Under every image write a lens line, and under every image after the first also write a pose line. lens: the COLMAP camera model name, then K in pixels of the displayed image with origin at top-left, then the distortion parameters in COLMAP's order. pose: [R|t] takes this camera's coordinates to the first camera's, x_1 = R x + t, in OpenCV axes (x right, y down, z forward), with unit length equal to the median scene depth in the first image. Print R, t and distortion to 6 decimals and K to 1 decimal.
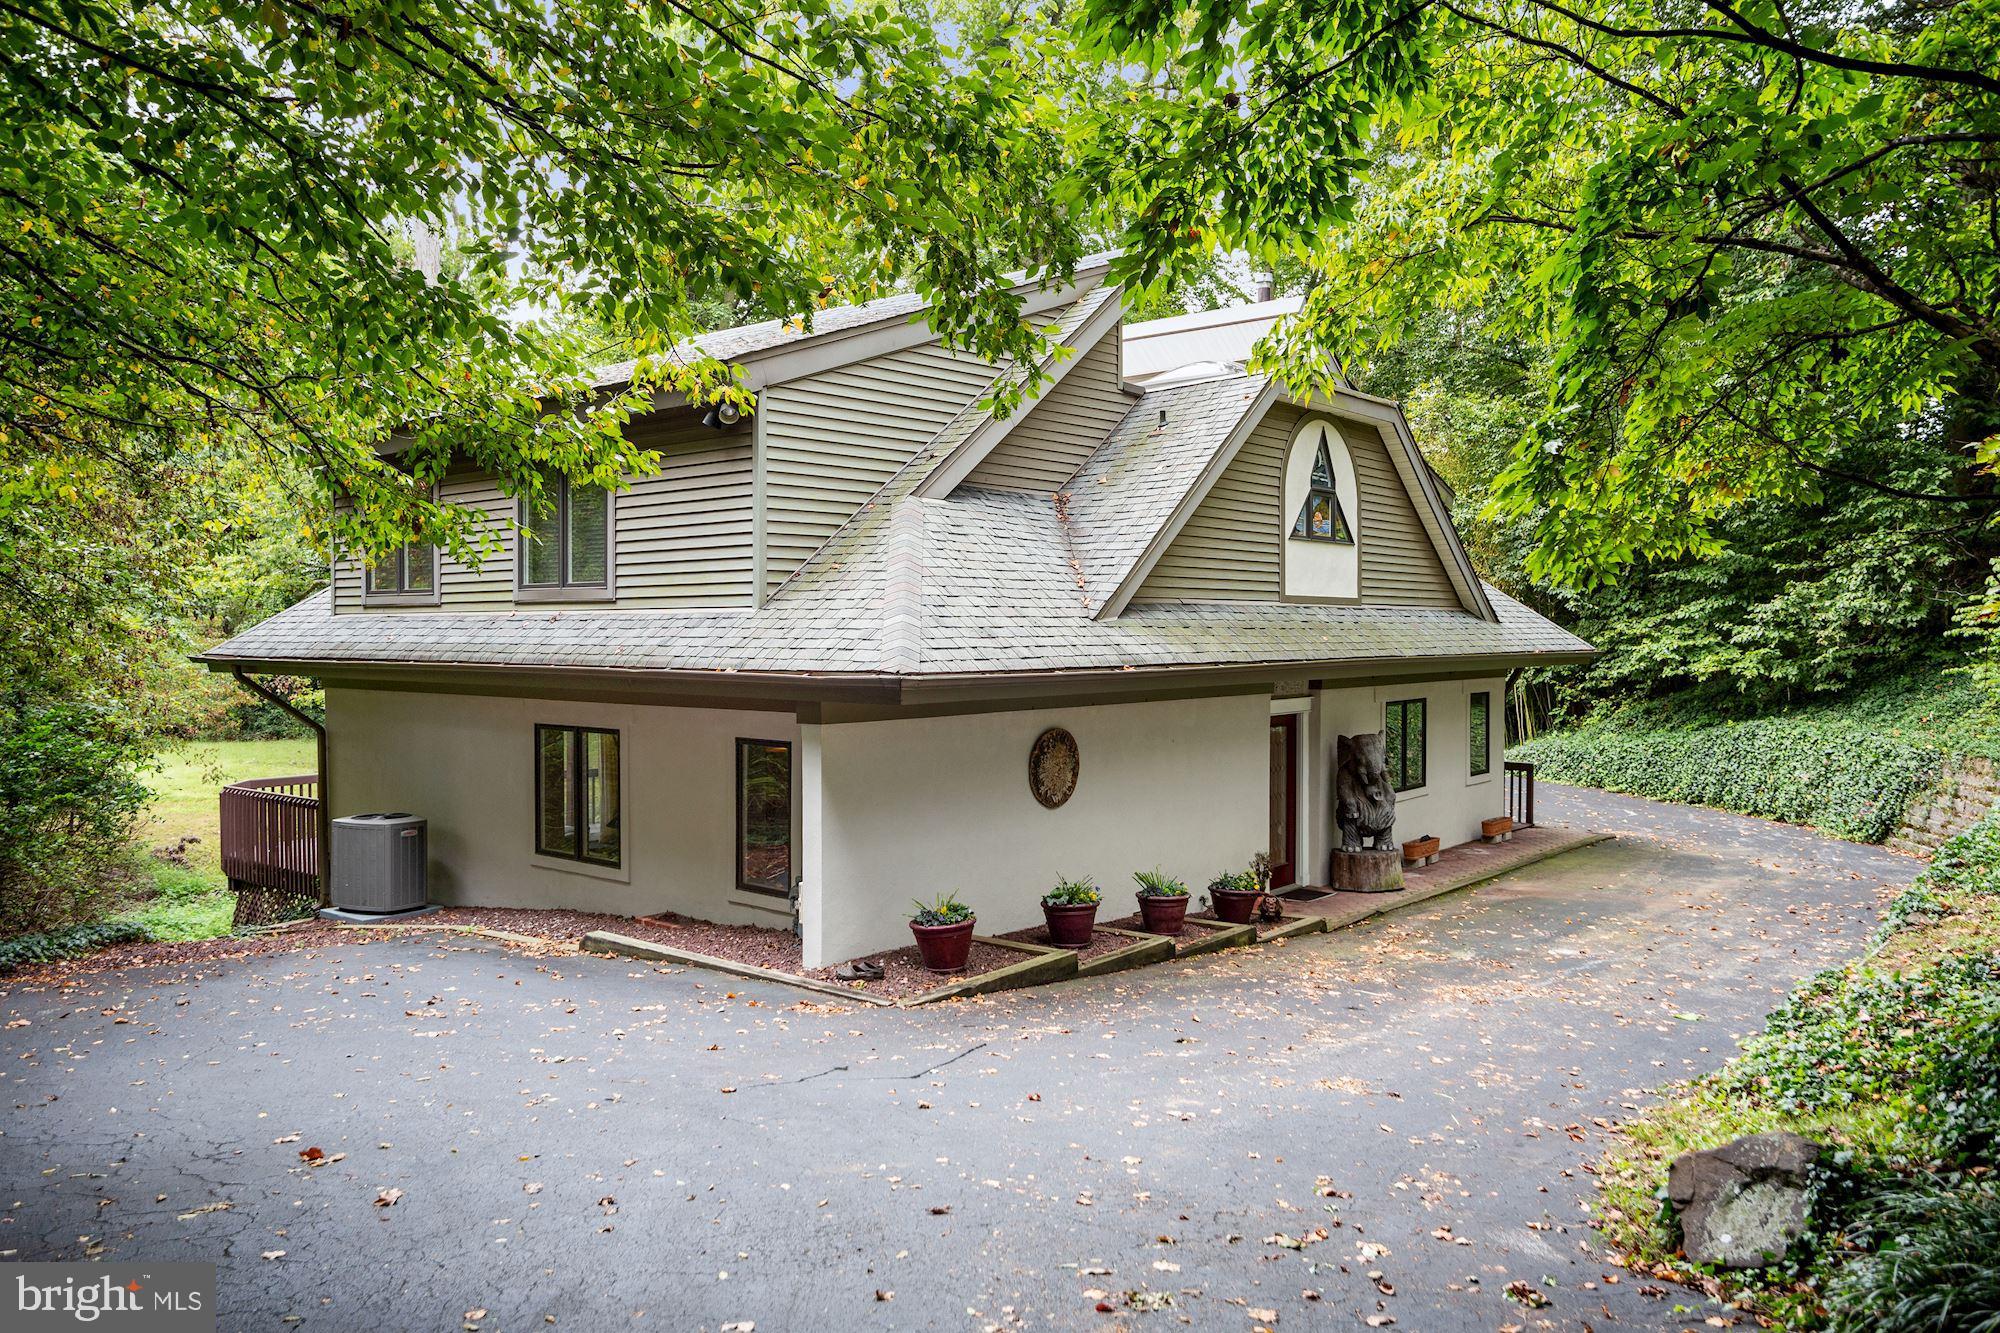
lens RADIAL K [[1443.4, 0, 995.7], [0, 1443.4, 652.3], [0, 0, 1]] dist [-0.010661, -0.007731]
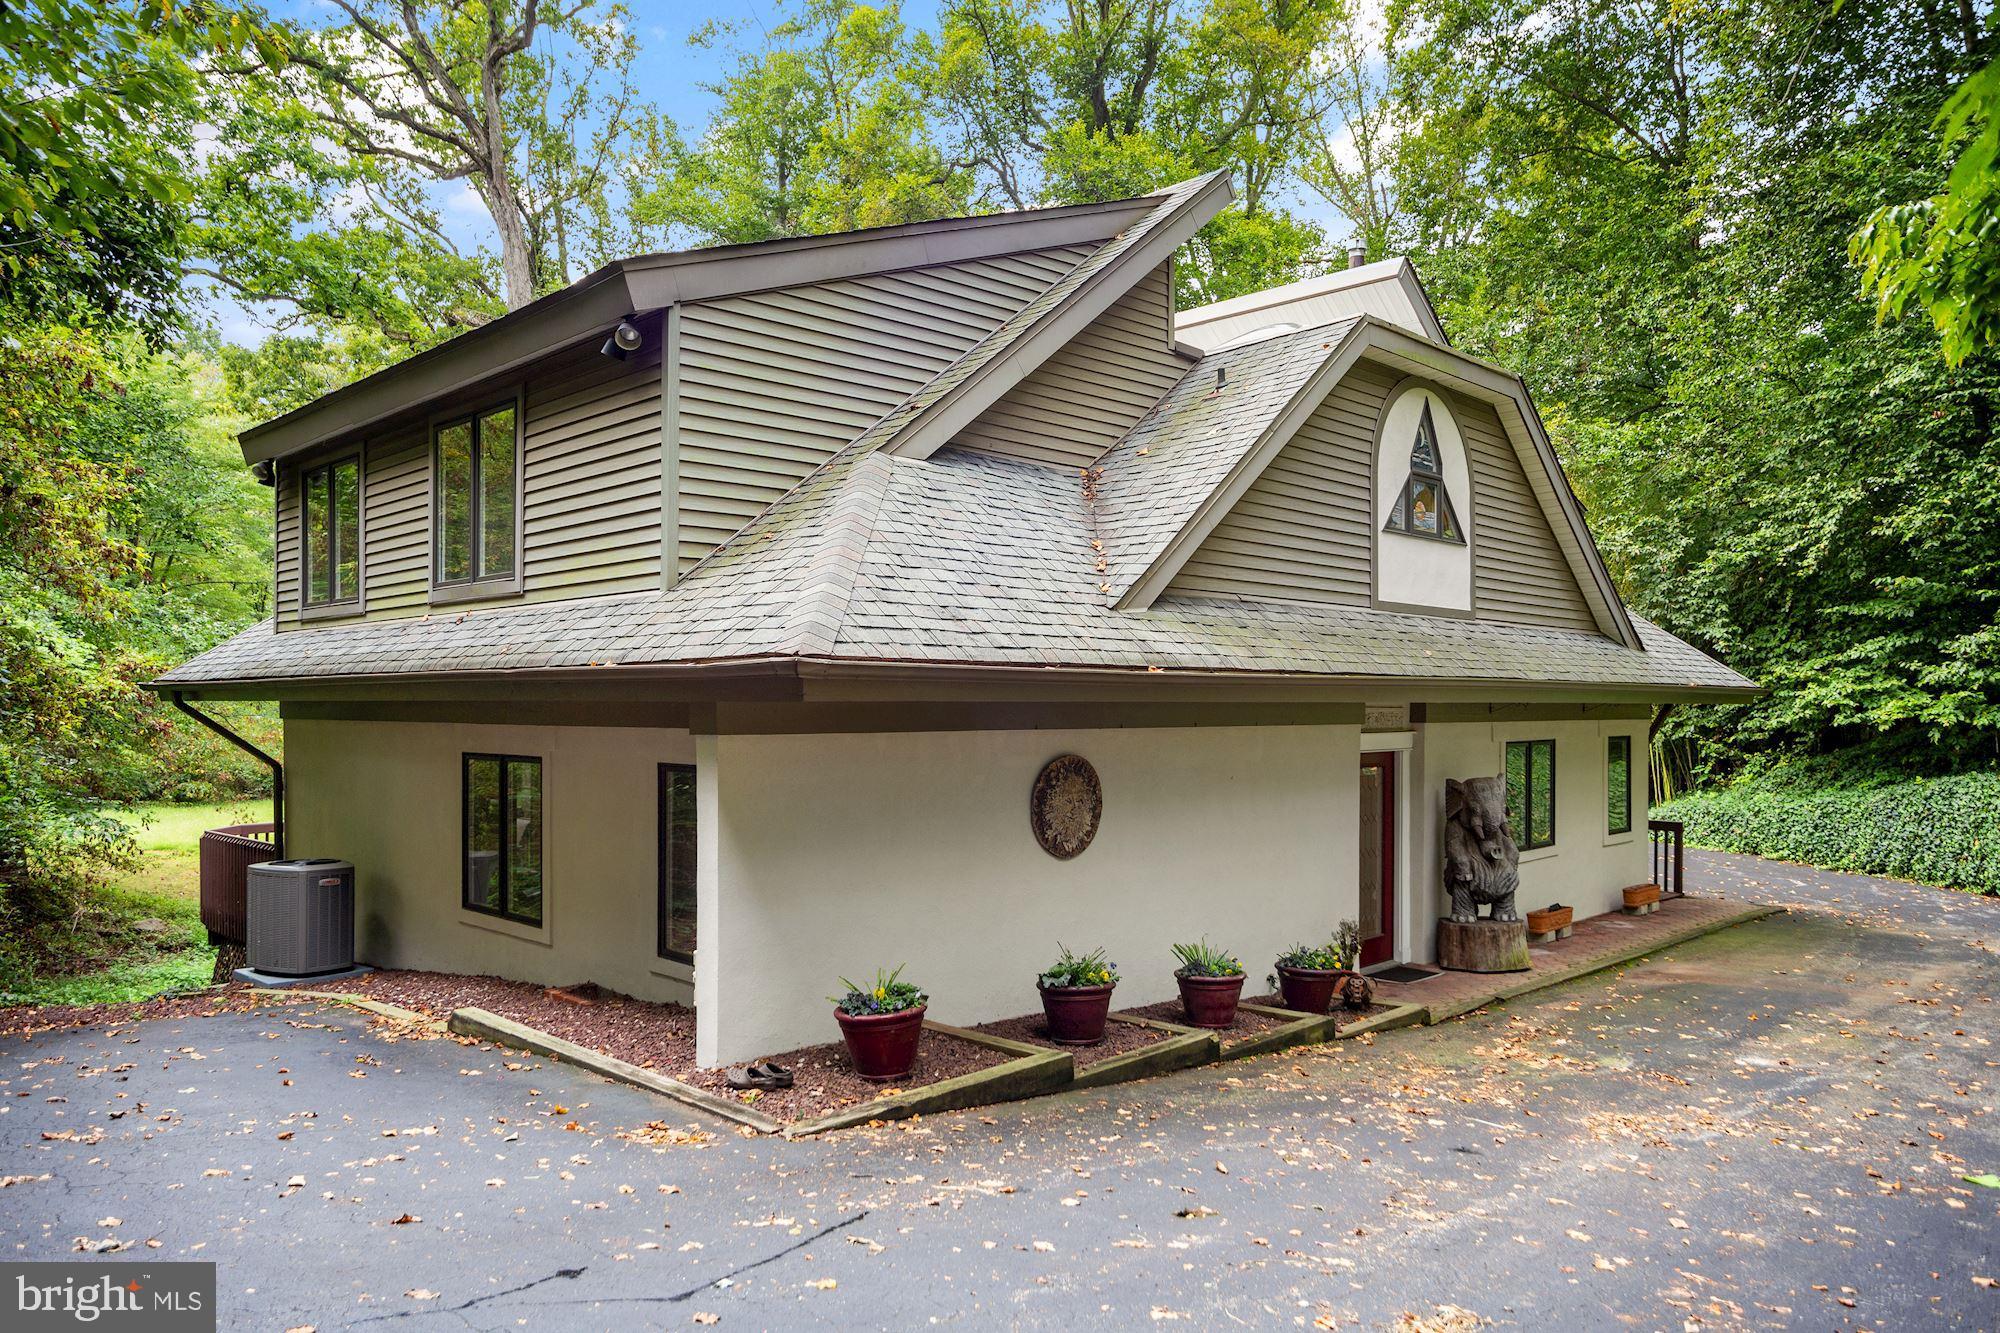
lens RADIAL K [[1382.5, 0, 992.9], [0, 1382.5, 700.9], [0, 0, 1]] dist [-0.013047, 0.020491]
pose [[0.996114, 0.002117, -0.088045, 0.059251], [-0.003710, 0.999832, -0.017924, 0.033350], [0.087992, 0.018181, 0.995955, 0.232952]]
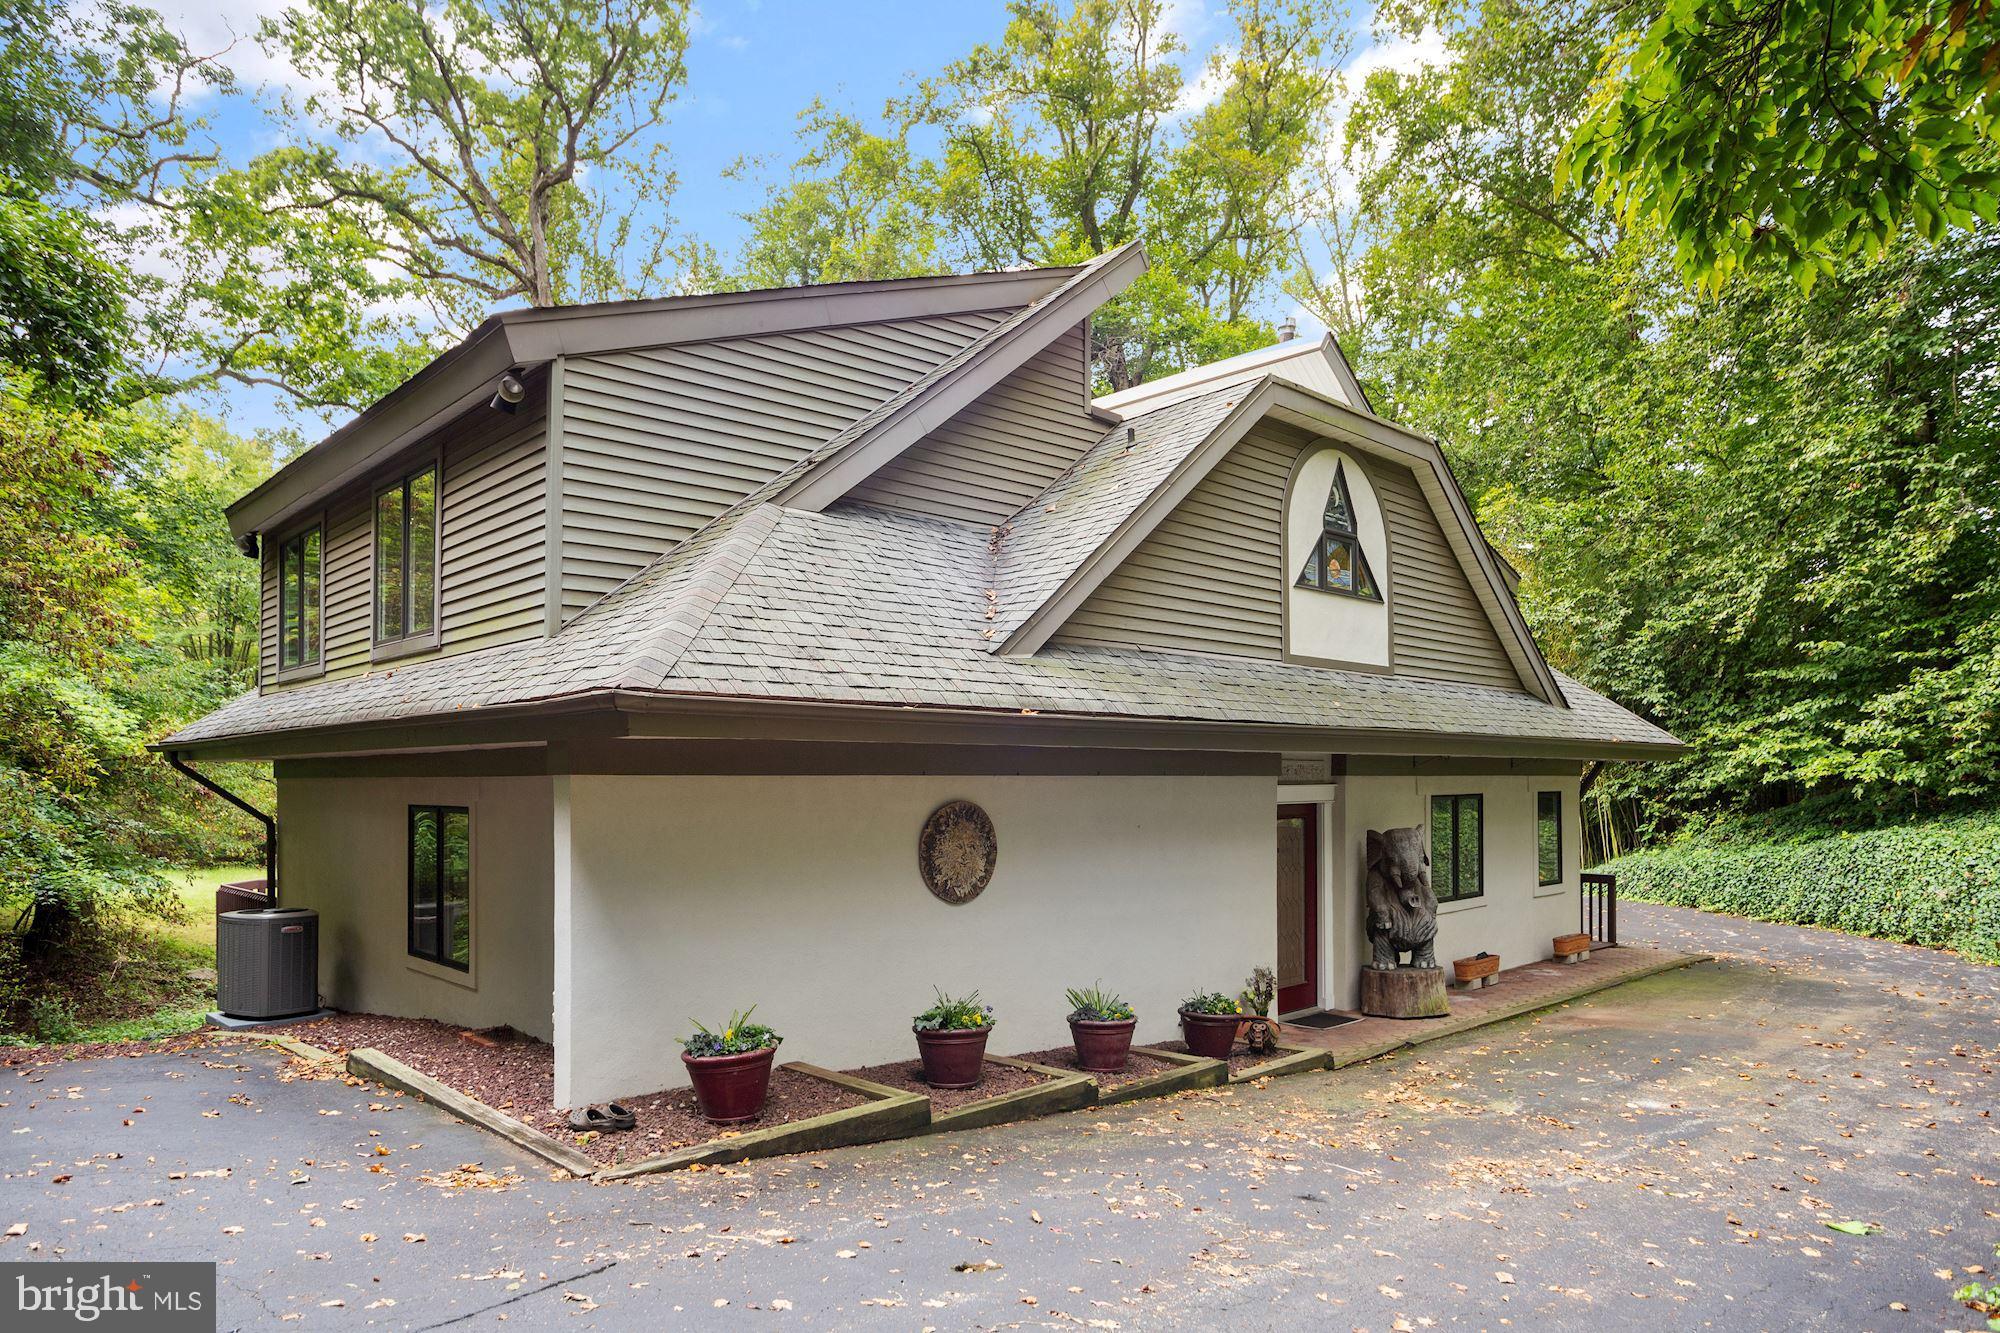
lens RADIAL K [[1258.4, 0, 991.2], [0, 1258.4, 751.6], [0, 0, 1]] dist [-0.030372, 0.013881]
pose [[0.993596, -0.004080, -0.112915, 0.120912], [-0.000093, 0.999318, -0.036935, 0.045935], [0.112989, 0.036709, 0.992918, 0.291773]]
